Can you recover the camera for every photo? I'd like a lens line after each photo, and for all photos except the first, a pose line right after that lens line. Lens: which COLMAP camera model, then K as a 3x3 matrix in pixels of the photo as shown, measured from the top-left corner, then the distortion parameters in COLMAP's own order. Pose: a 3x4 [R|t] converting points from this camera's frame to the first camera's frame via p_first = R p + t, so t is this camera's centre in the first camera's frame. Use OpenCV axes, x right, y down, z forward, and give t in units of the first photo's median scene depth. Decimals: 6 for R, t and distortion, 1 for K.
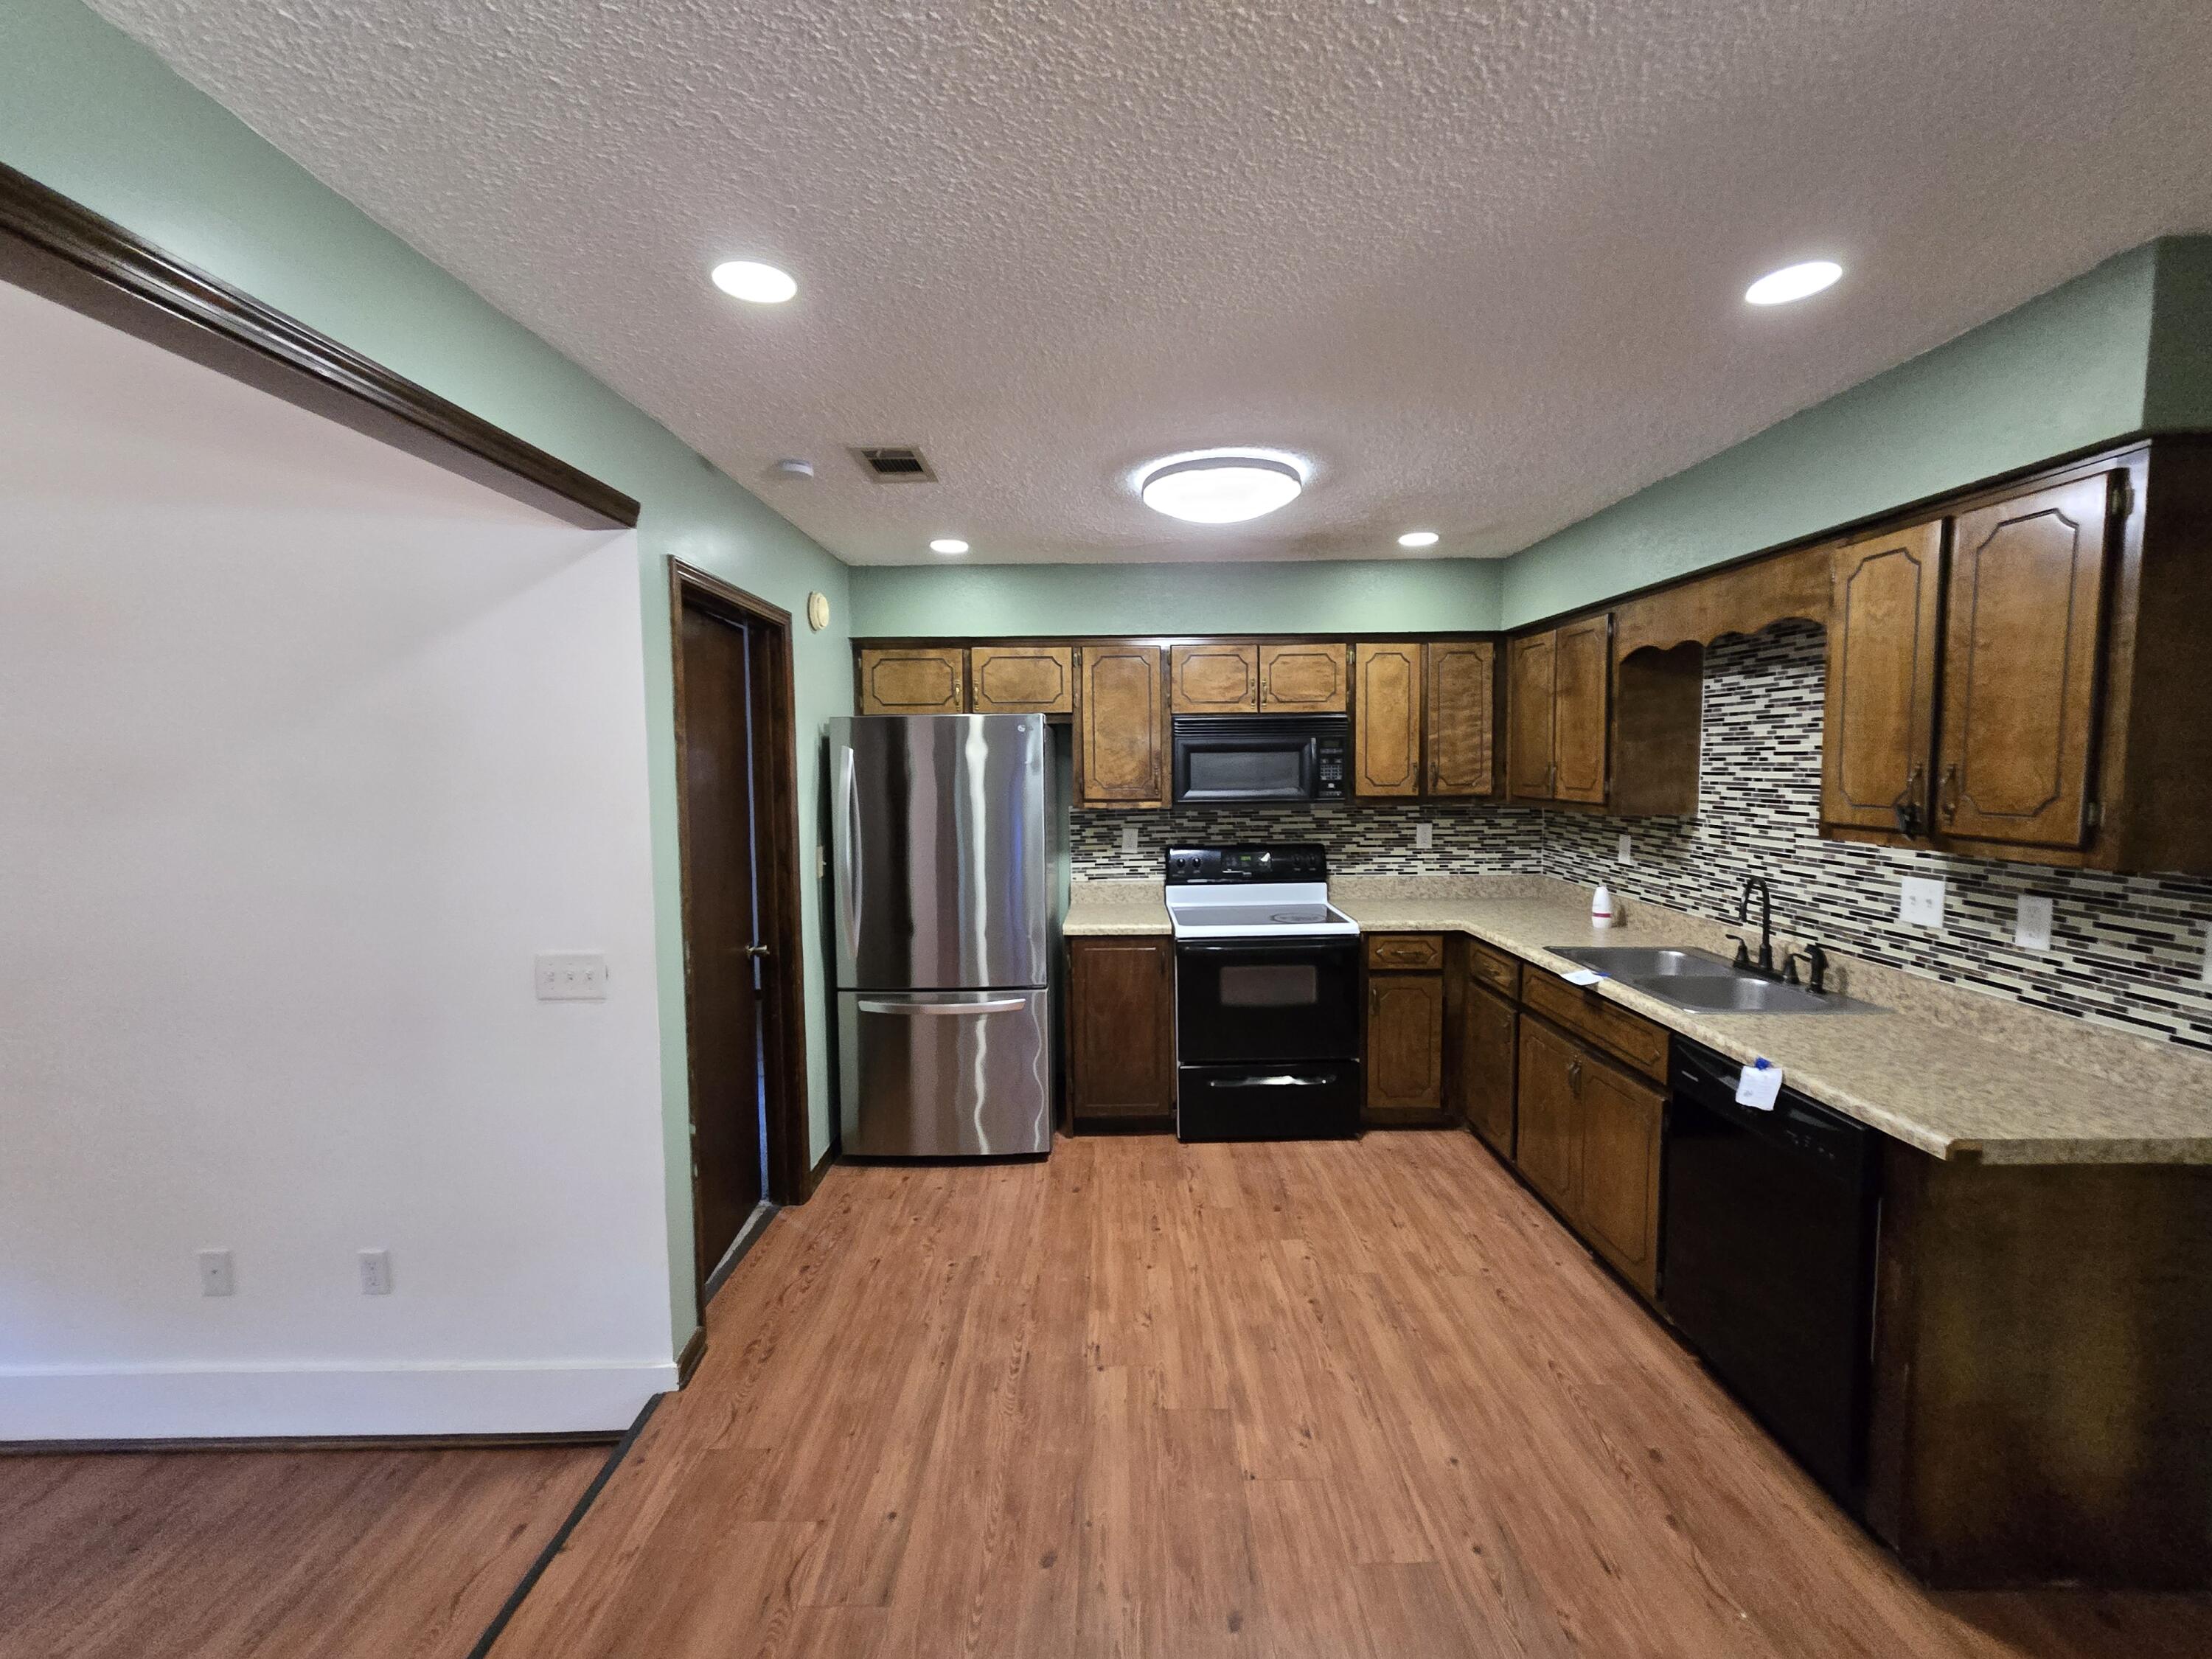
lens RADIAL K [[888.6, 0, 1096.1], [0, 888.6, 817.9], [0, 0, 1]] dist [-0.009877, -0.000980]
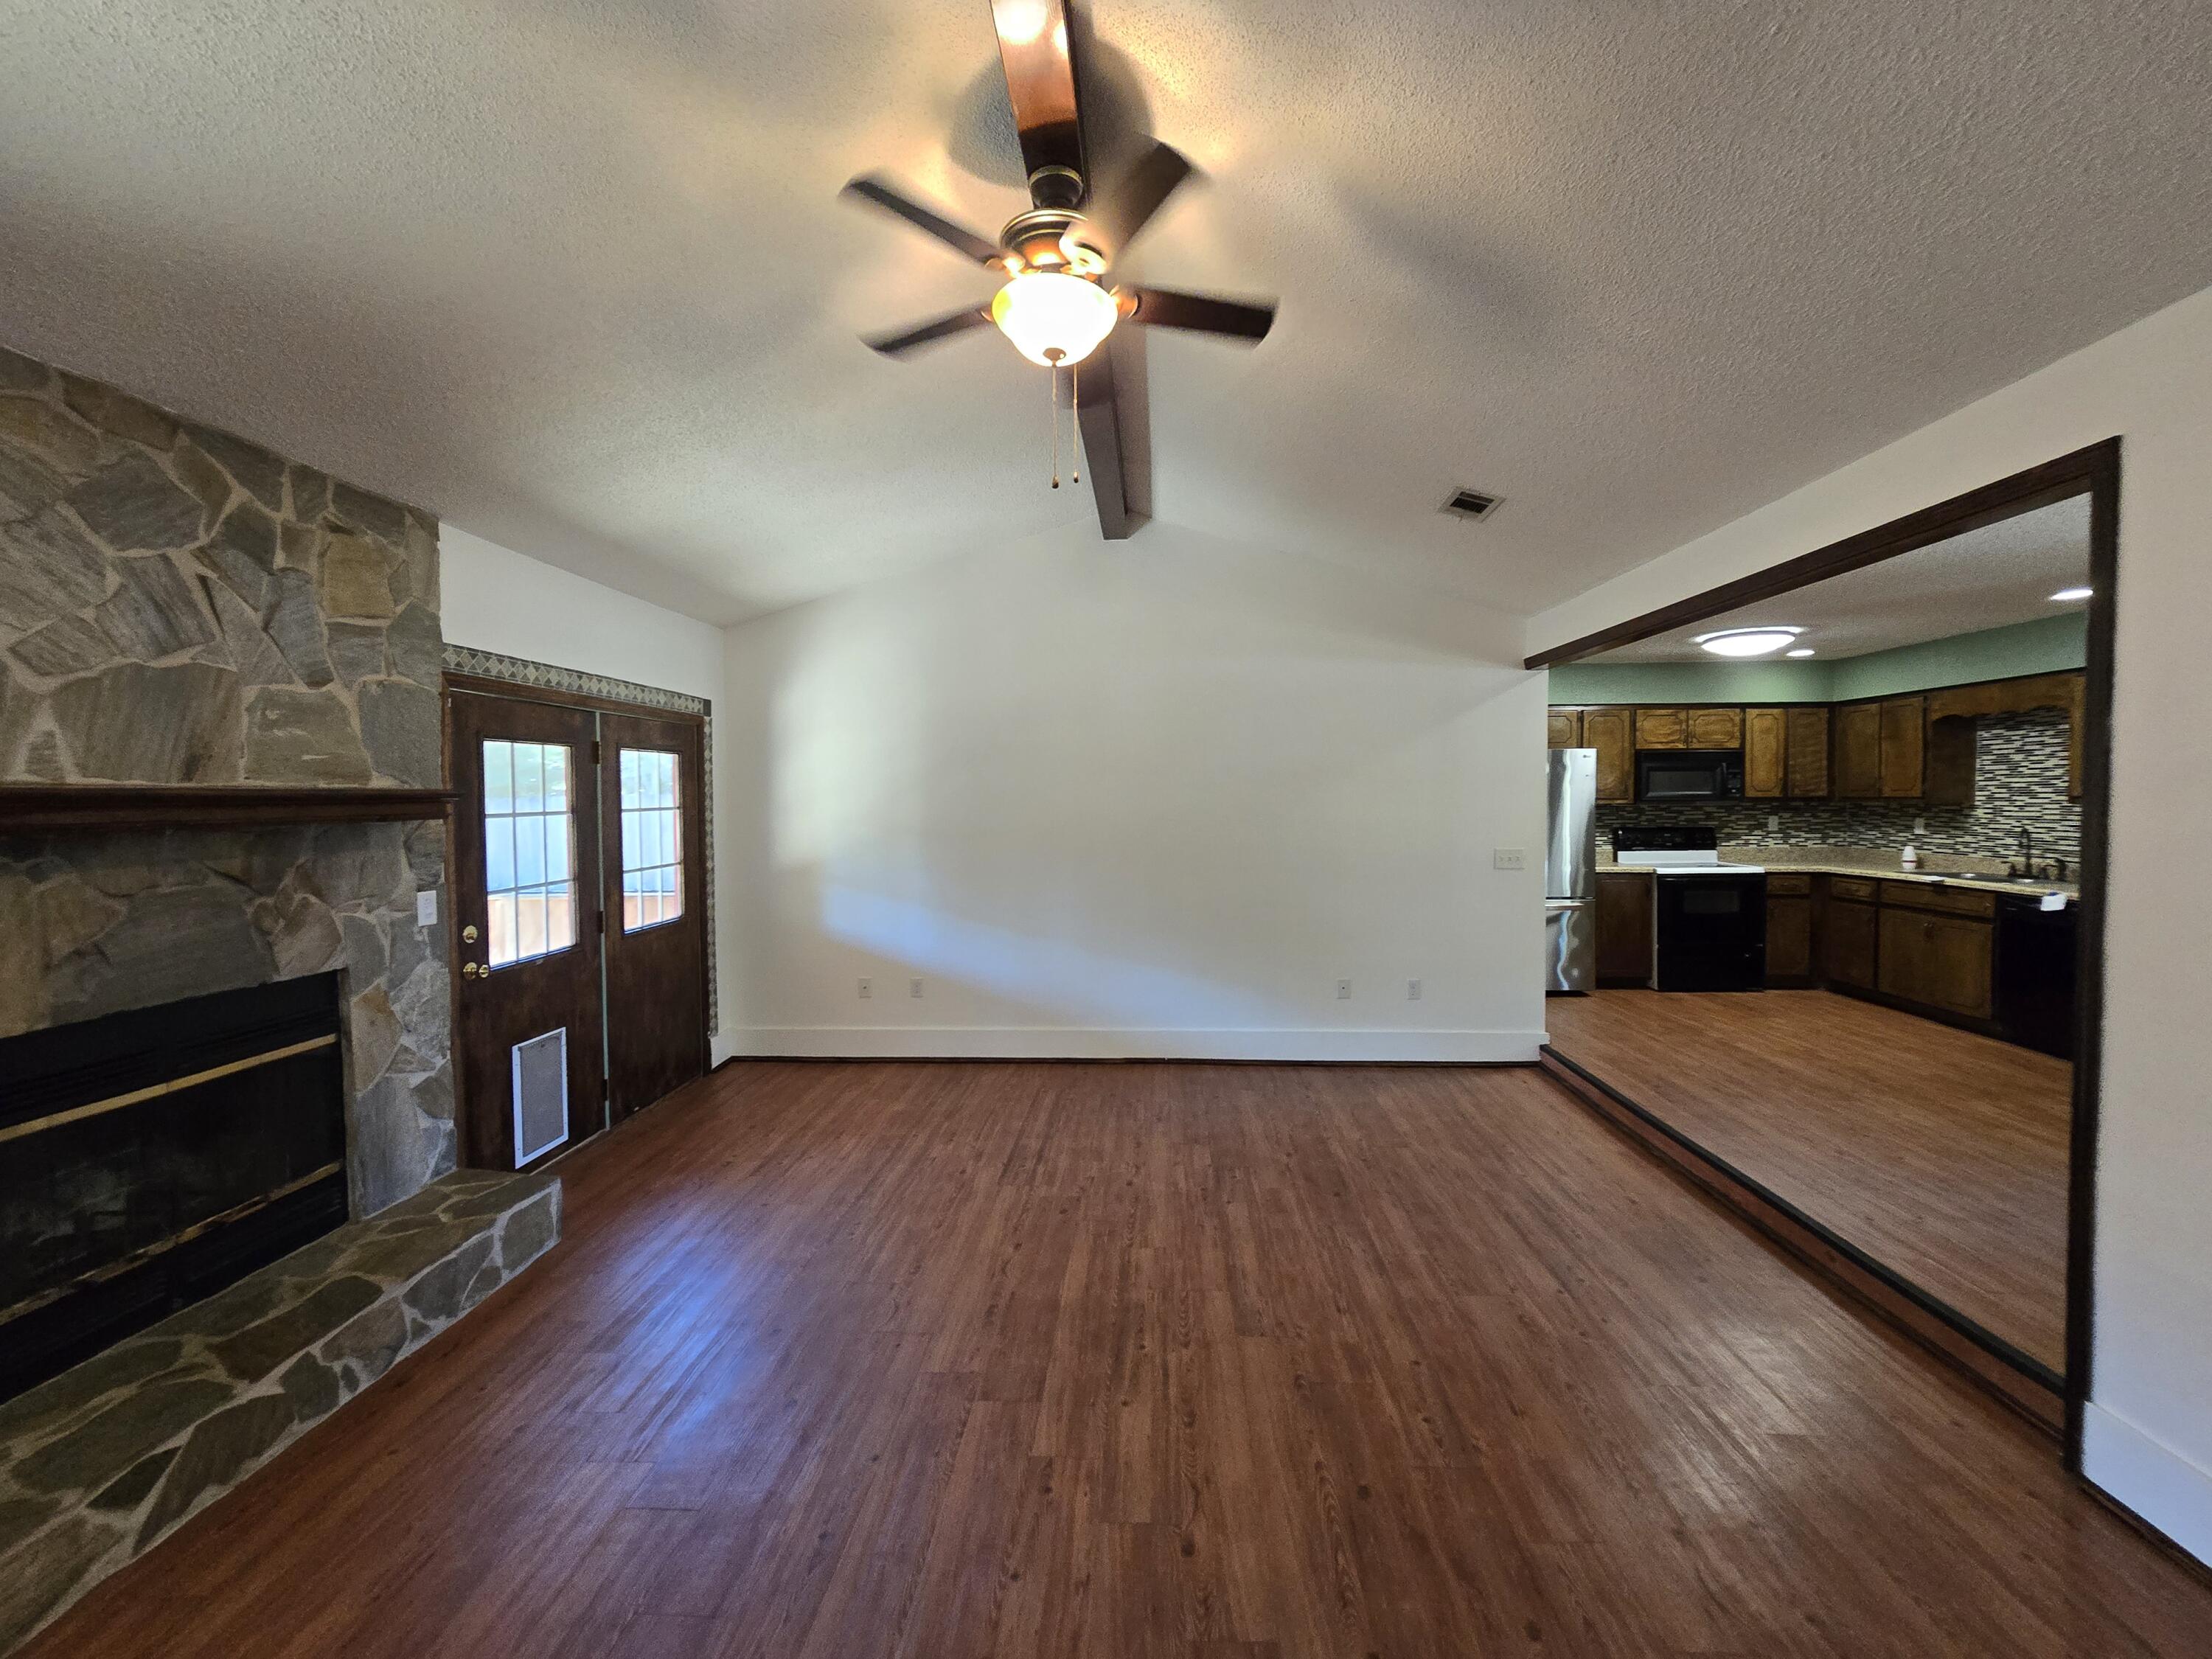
lens RADIAL K [[888.6, 0, 1093.0], [0, 888.6, 824.7], [0, 0, 1]] dist [-0.009877, -0.000980]
pose [[0.998376, 0.008177, -0.056382, -0.942551], [-0.010242, 0.999283, -0.036438, 0.112863], [0.056043, 0.036956, 0.997744, -0.838388]]
